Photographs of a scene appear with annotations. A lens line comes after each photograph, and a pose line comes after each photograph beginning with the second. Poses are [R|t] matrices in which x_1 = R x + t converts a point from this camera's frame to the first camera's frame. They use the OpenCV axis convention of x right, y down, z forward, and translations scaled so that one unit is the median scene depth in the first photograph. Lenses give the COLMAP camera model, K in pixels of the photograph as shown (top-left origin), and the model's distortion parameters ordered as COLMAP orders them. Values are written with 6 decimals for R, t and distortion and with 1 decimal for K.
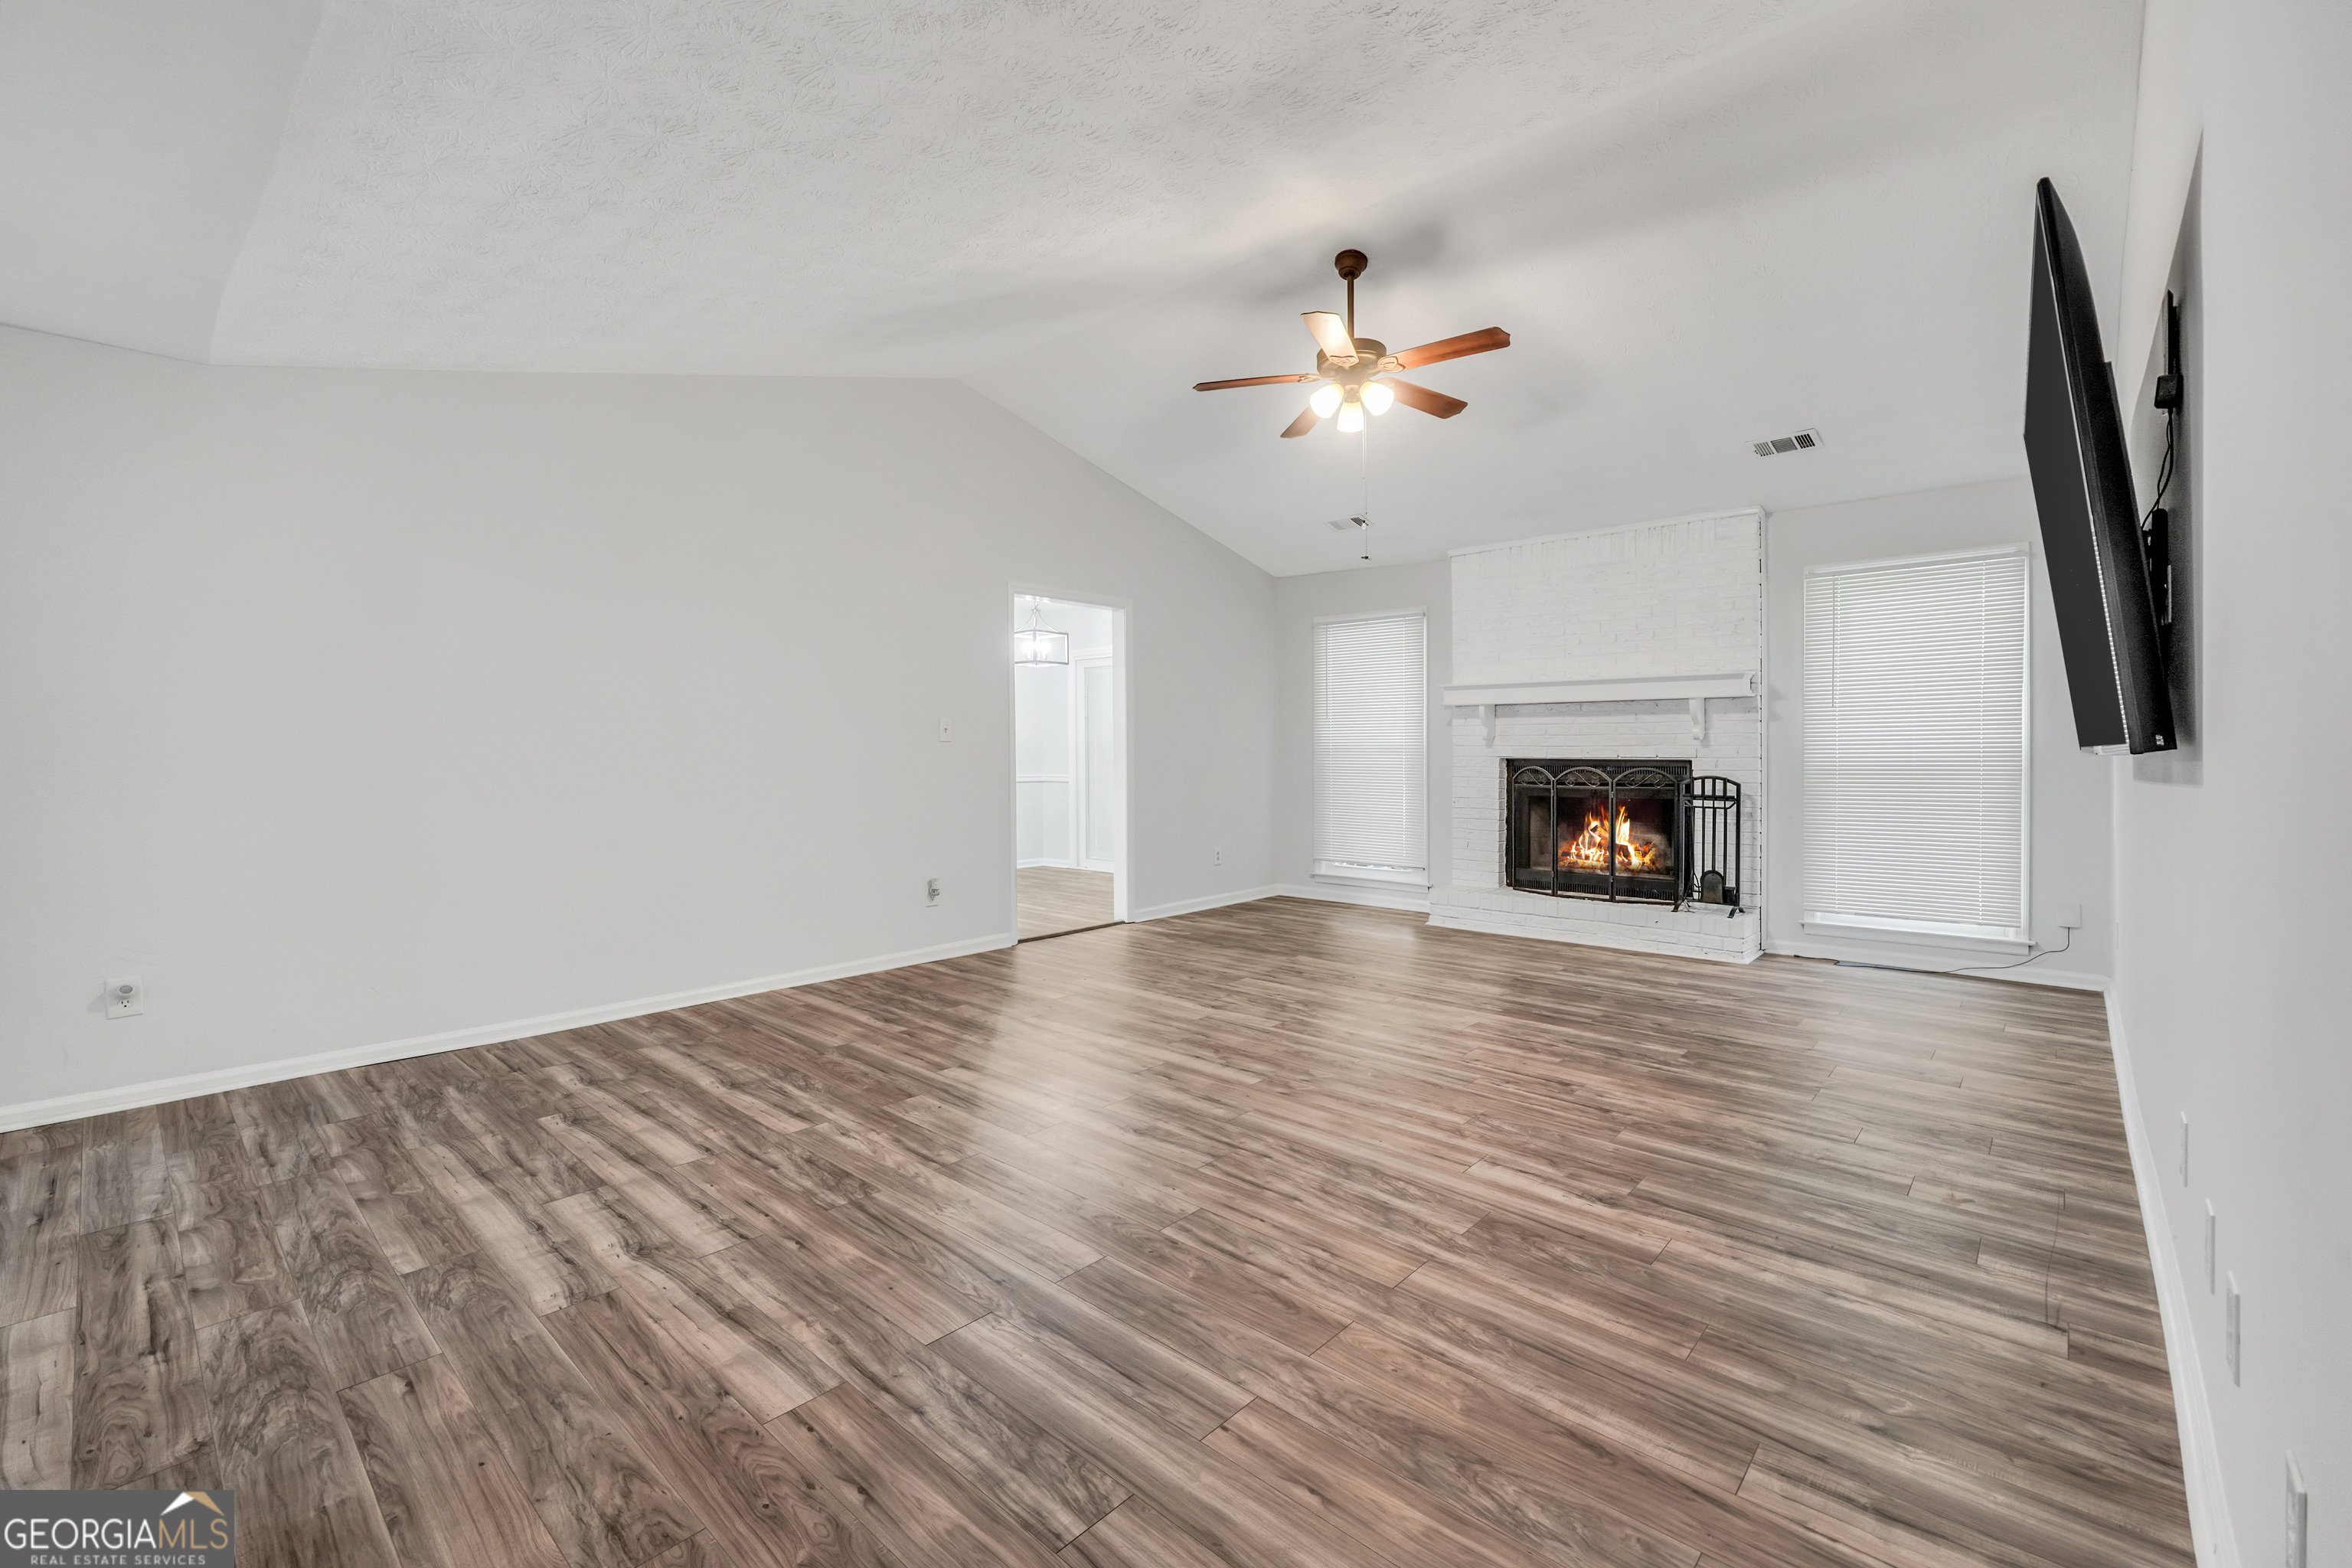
lens RADIAL K [[1002.0, 0, 1176.1], [0, 1002.0, 752.5], [0, 0, 1]] dist [-0.018347, 0.007660]
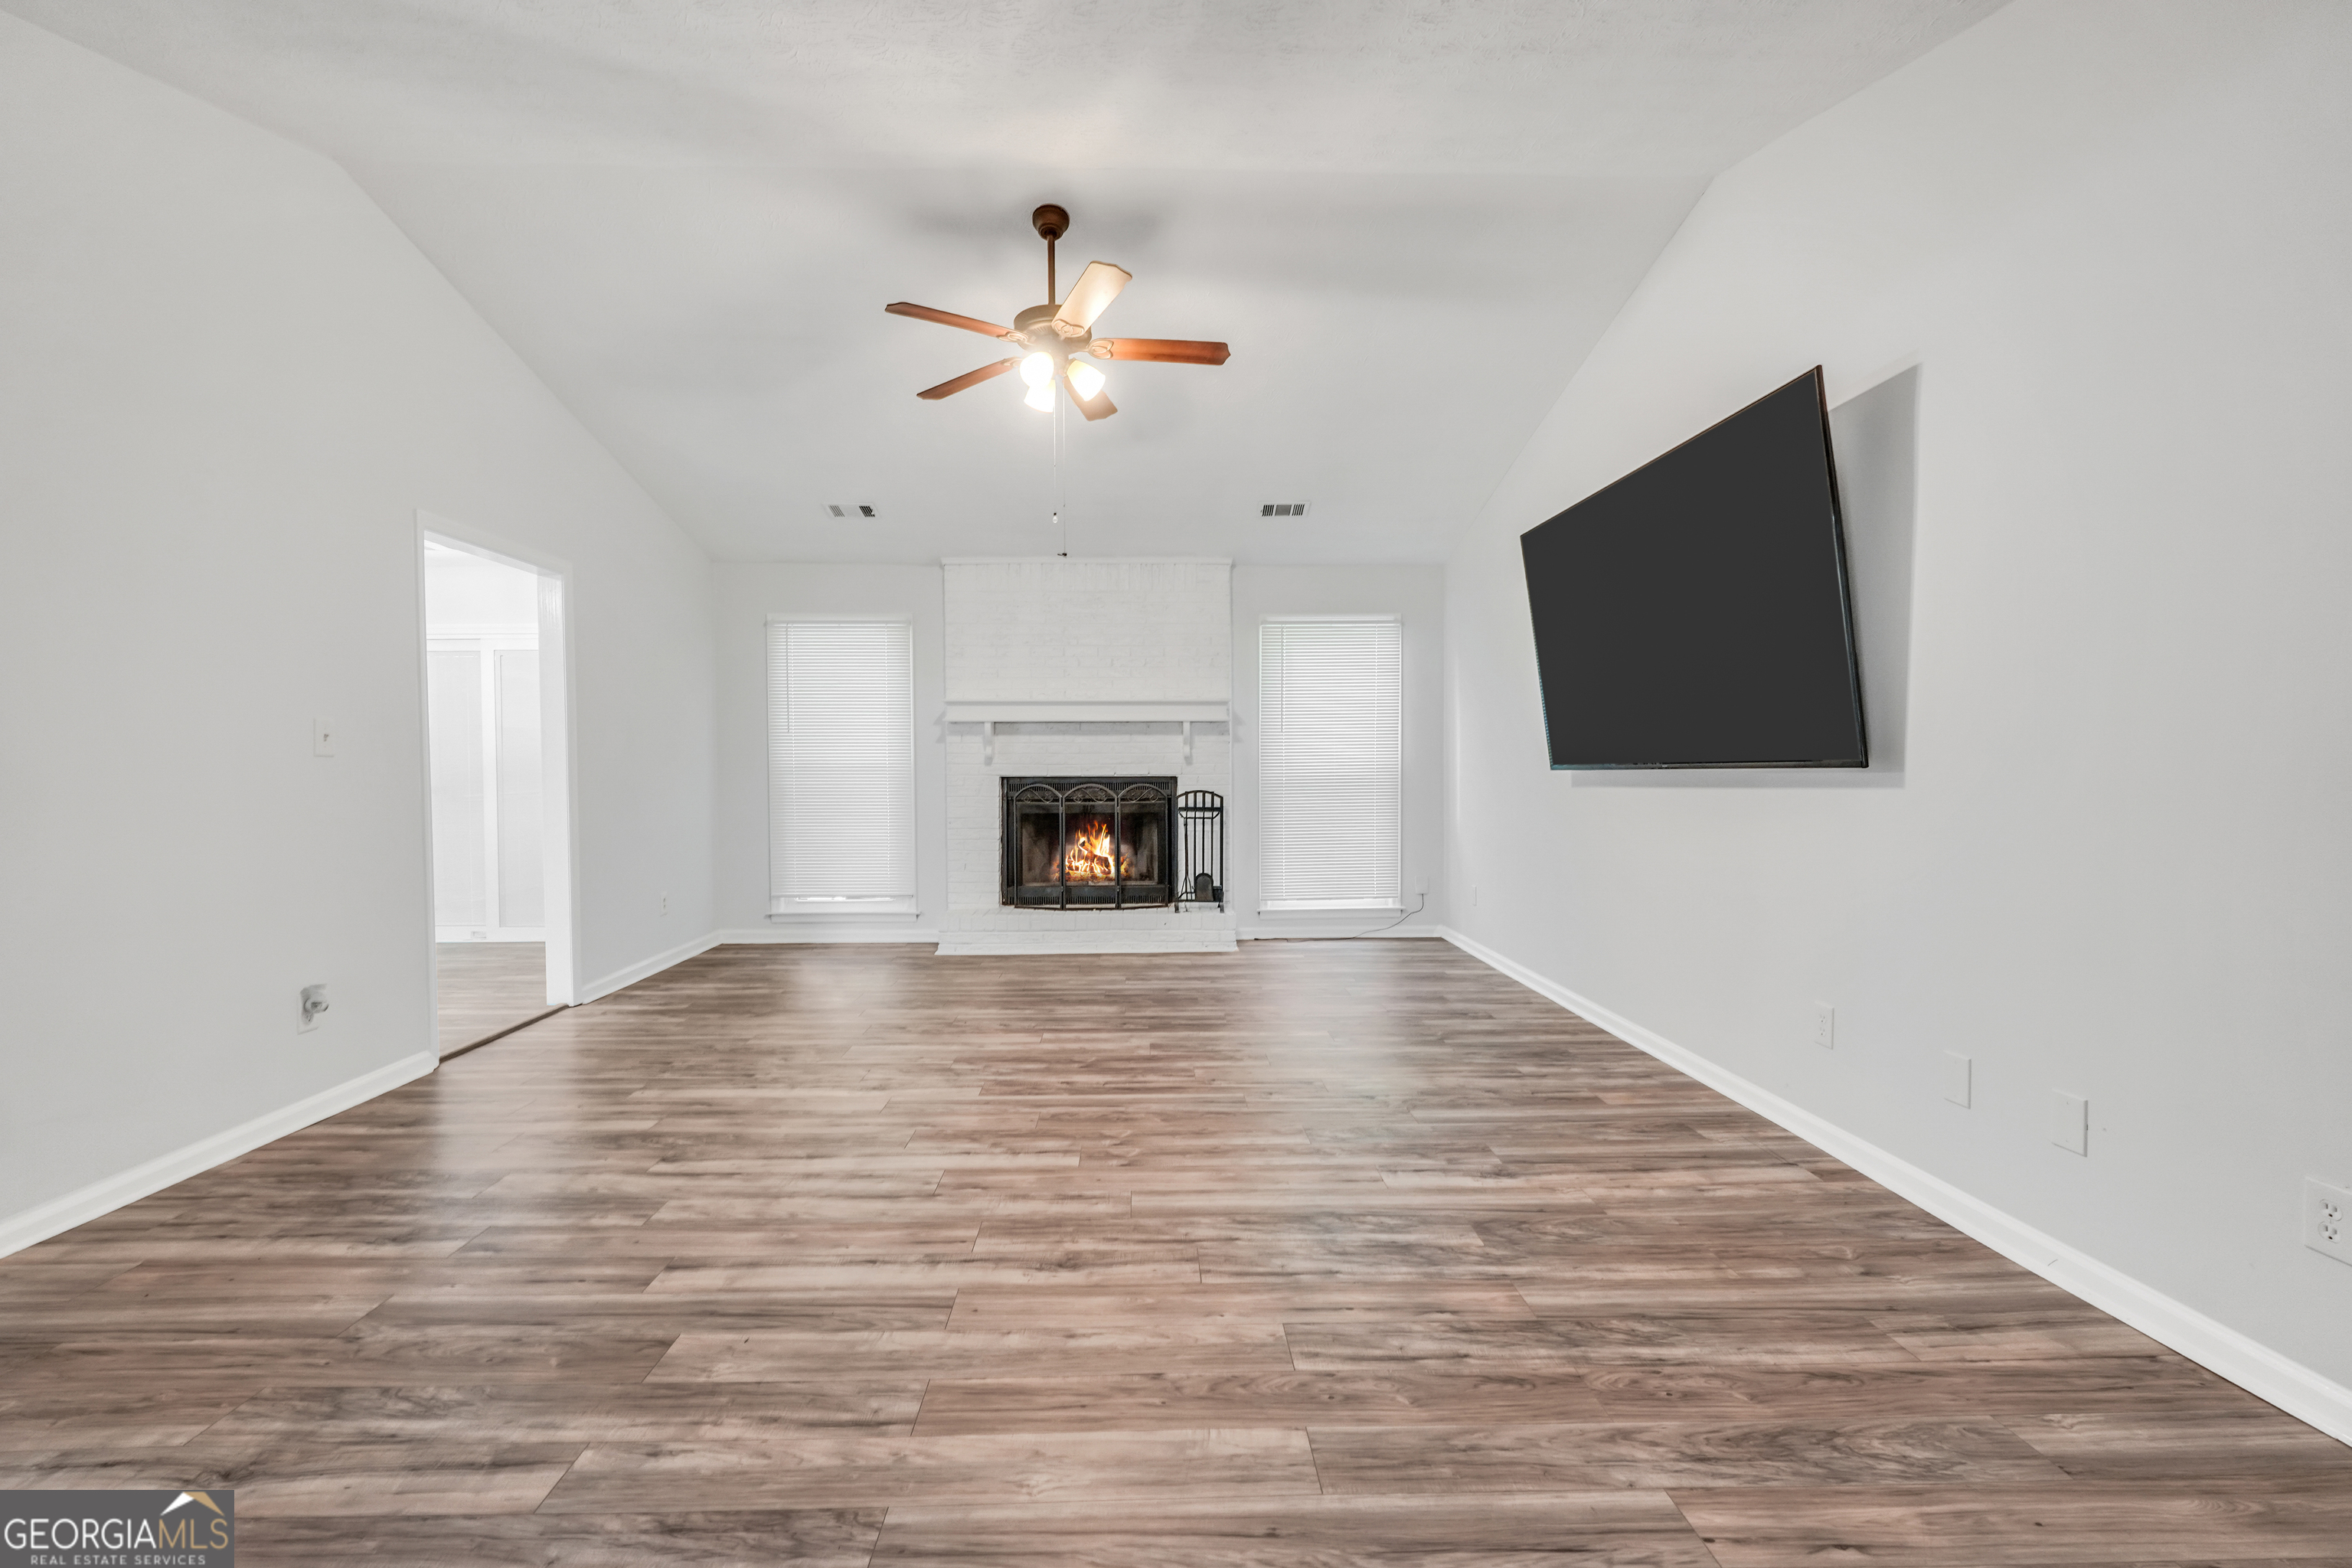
lens RADIAL K [[982.2, 0, 1176.0], [0, 982.2, 784.0], [0, 0, 1]] dist [-0.020635, 0.007644]
pose [[0.719386, -0.013407, 0.694481, -0.484886], [0.004707, 0.999885, 0.014427, 0.000235], [-0.694595, -0.007110, 0.719366, 0.398760]]
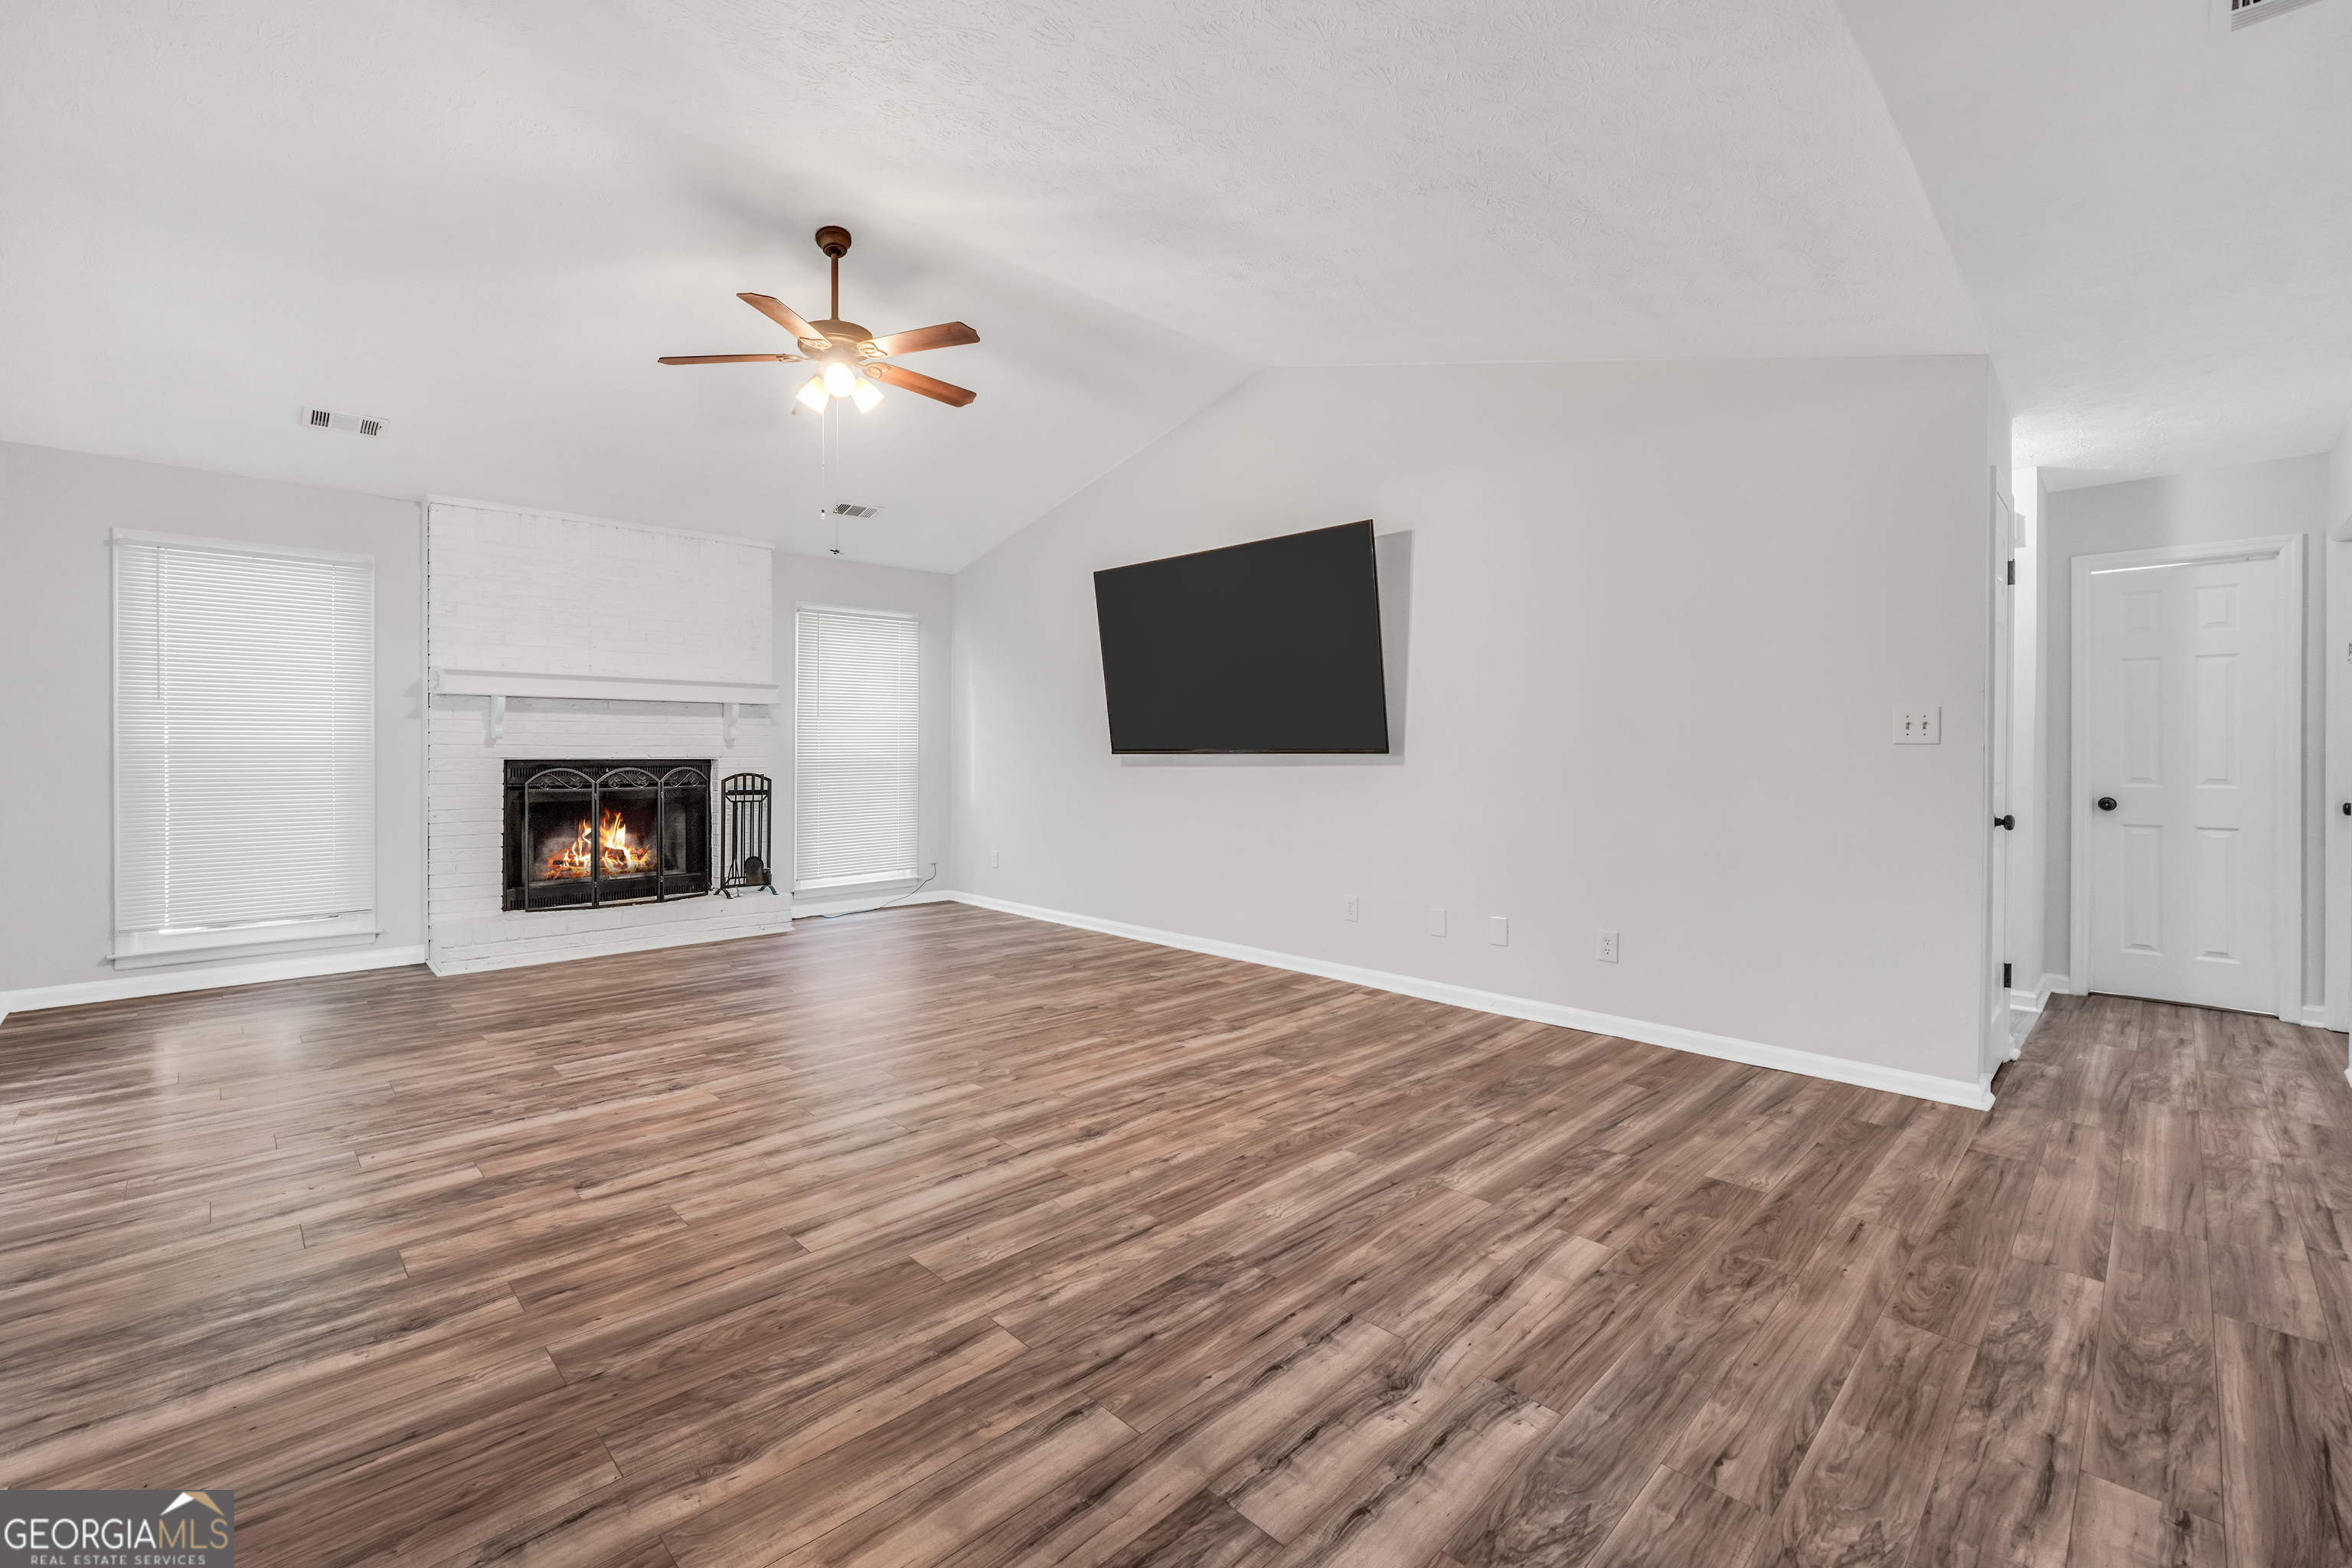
lens RADIAL K [[980.4, 0, 1164.0], [0, 980.4, 745.0], [0, 0, 1]] dist [-0.022388, 0.007852]
pose [[0.068221, 0.005804, 0.997653, -0.992017], [0.000303, 0.999983, -0.005838, -0.003559], [-0.997670, 0.000700, 0.068218, 0.848536]]
